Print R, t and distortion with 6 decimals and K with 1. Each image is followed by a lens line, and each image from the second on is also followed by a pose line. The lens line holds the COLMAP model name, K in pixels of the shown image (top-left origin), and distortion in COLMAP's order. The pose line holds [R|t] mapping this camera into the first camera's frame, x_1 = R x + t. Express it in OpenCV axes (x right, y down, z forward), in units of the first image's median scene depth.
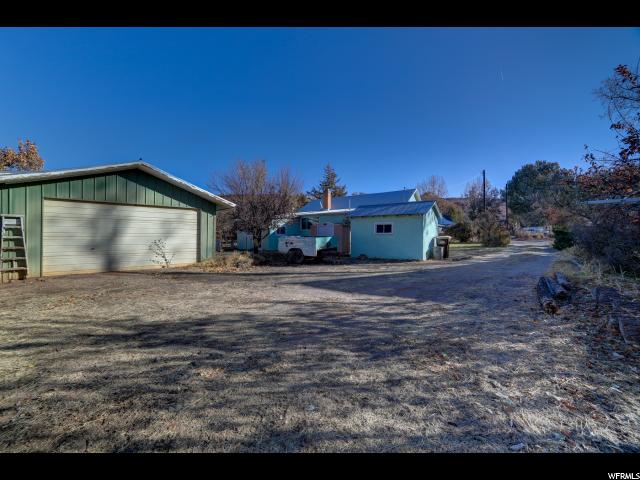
lens RADIAL K [[256.9, 0, 313.7], [0, 256.9, 239.7], [0, 0, 1]] dist [-0.085088, 0.028378]
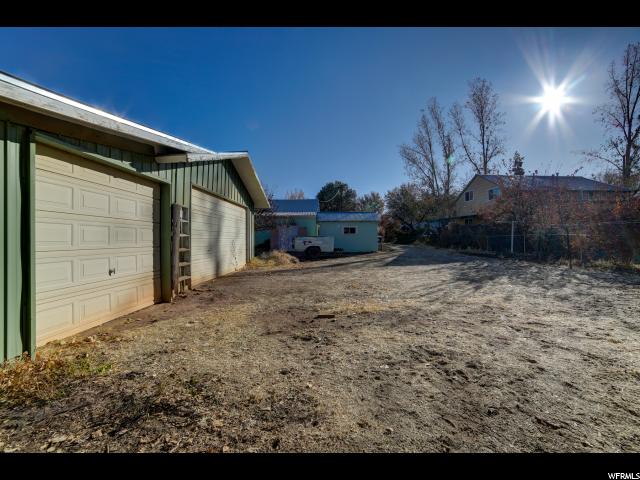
lens RADIAL K [[256.9, 0, 313.7], [0, 256.9, 239.7], [0, 0, 1]] dist [-0.085088, 0.028378]
pose [[0.758072, -0.009884, 0.652096, -0.795042], [0.013458, 0.999909, -0.000490, 0.003788], [-0.652032, 0.009147, 0.758136, 0.075102]]
